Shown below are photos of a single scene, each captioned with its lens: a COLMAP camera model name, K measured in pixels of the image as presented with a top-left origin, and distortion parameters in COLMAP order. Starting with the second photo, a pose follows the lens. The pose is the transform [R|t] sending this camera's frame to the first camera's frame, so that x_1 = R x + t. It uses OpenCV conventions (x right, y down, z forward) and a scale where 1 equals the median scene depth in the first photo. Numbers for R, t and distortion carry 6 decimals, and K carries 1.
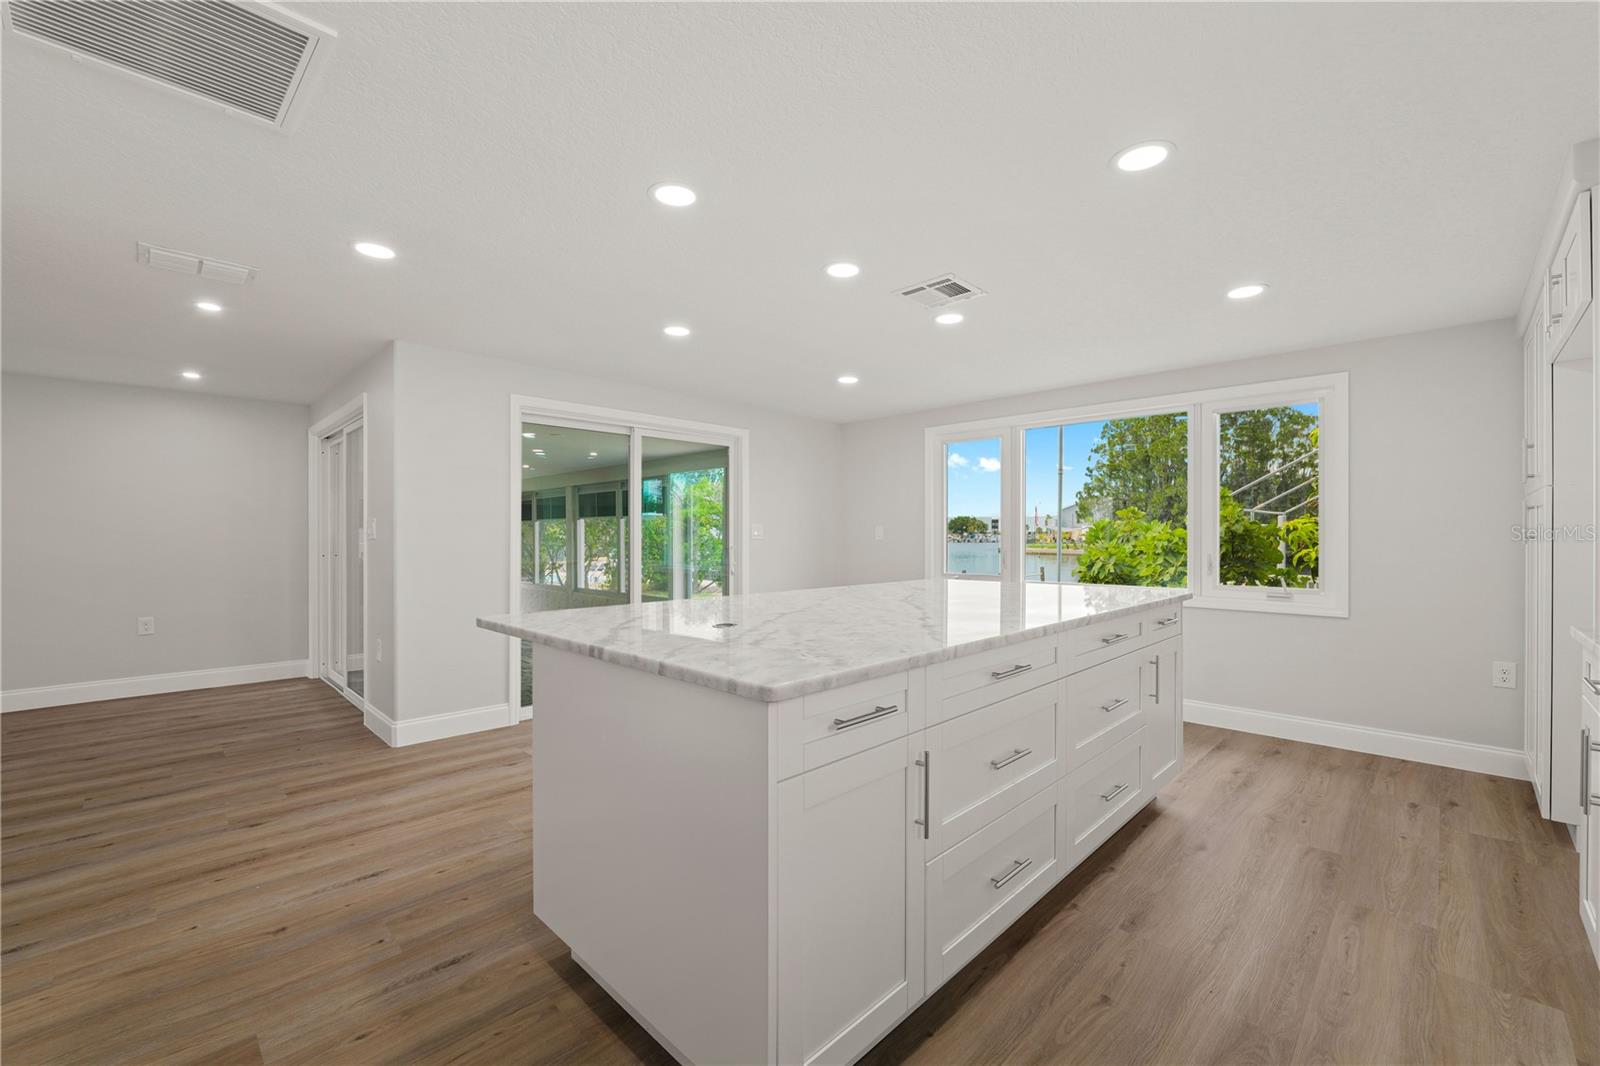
lens RADIAL K [[656.7, 0, 789.5], [0, 656.7, 540.8], [0, 0, 1]] dist [-0.006387, -0.000857]
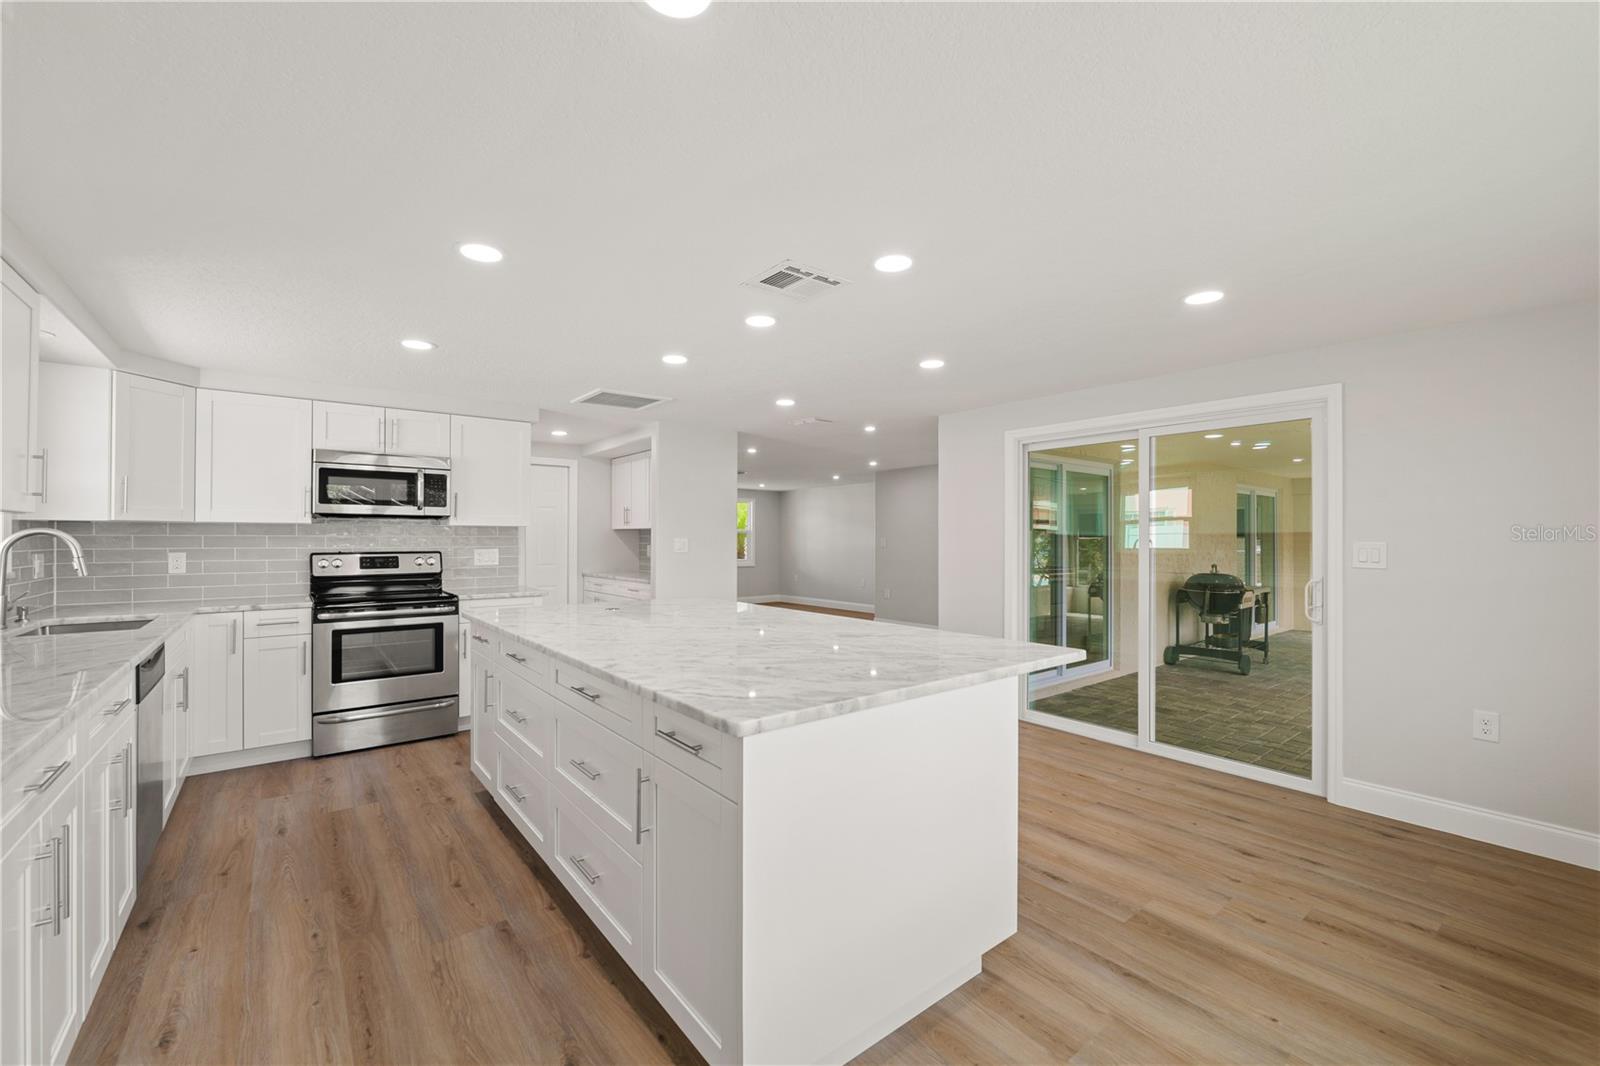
lens RADIAL K [[656.7, 0, 805.5], [0, 656.7, 528.2], [0, 0, 1]] dist [-0.006387, -0.000857]
pose [[-0.107466, -0.015565, -0.994087, 1.292311], [-0.011083, 0.999834, -0.014457, -0.056819], [0.994147, 0.009464, -0.107621, 1.333141]]
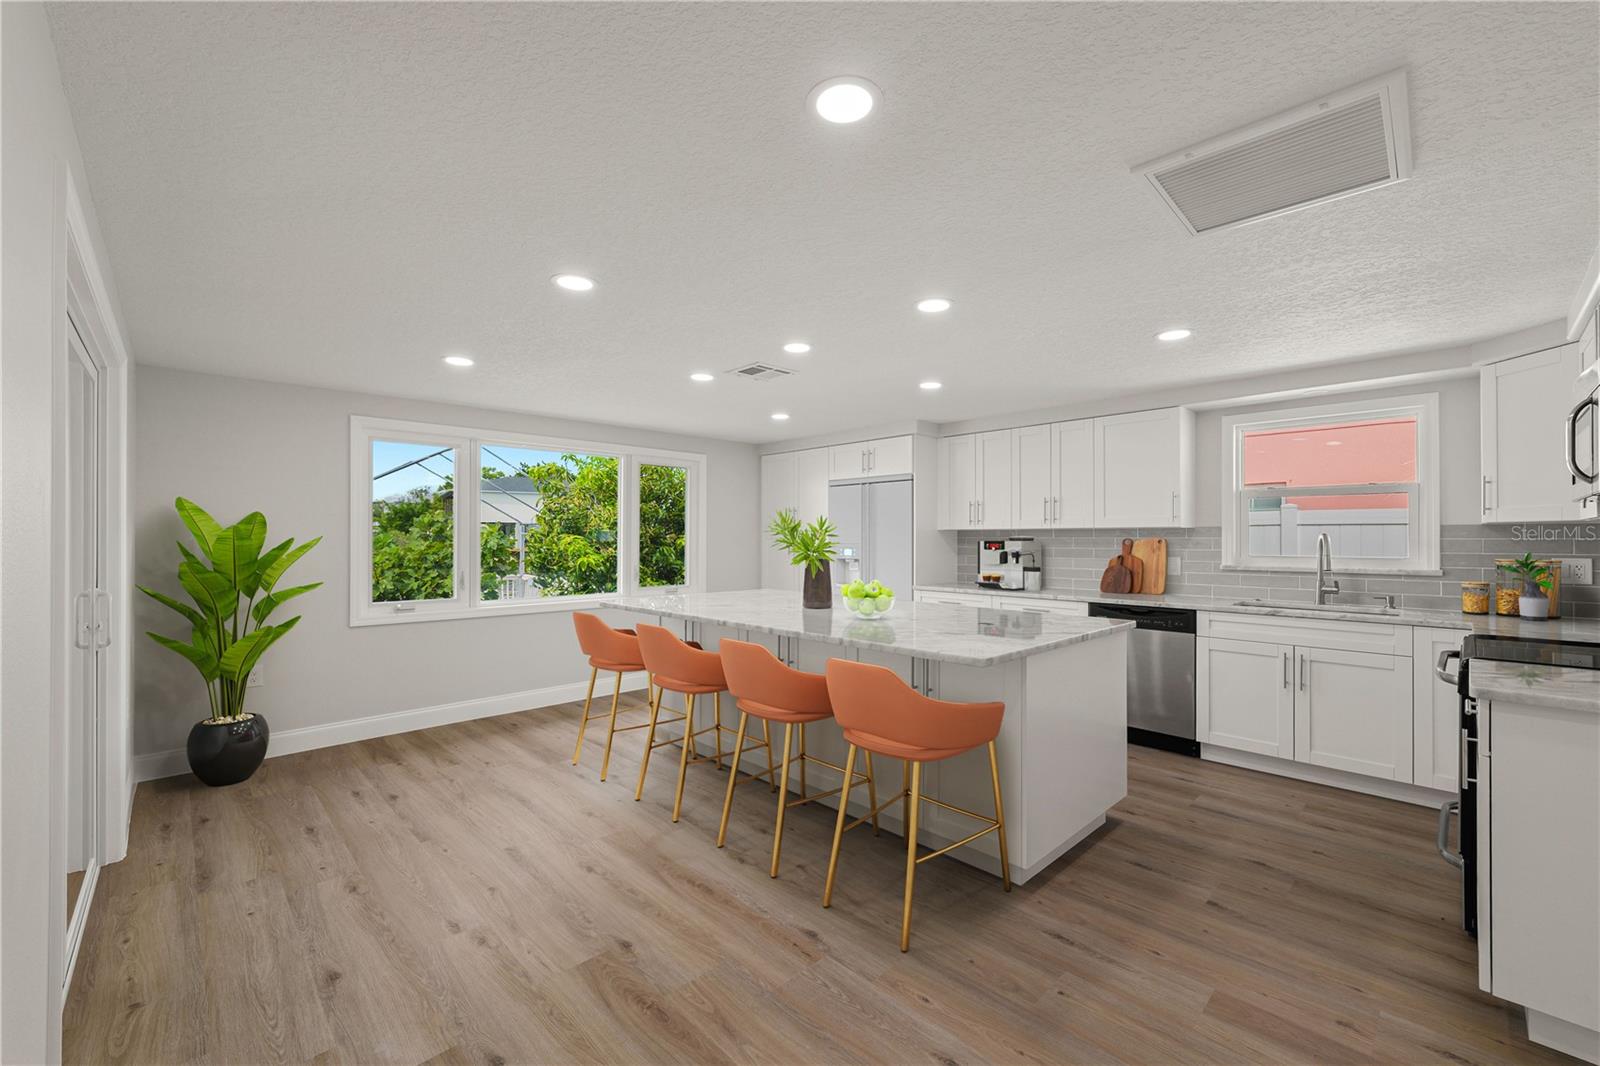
lens RADIAL K [[656.7, 0, 811.2], [0, 656.7, 535.1], [0, 0, 1]] dist [-0.006387, -0.000857]
pose [[0.001552, 0.008001, 0.999967, -1.281057], [0.009460, 0.999923, -0.008015, -0.054886], [-0.999954, 0.009473, 0.001476, 1.086100]]
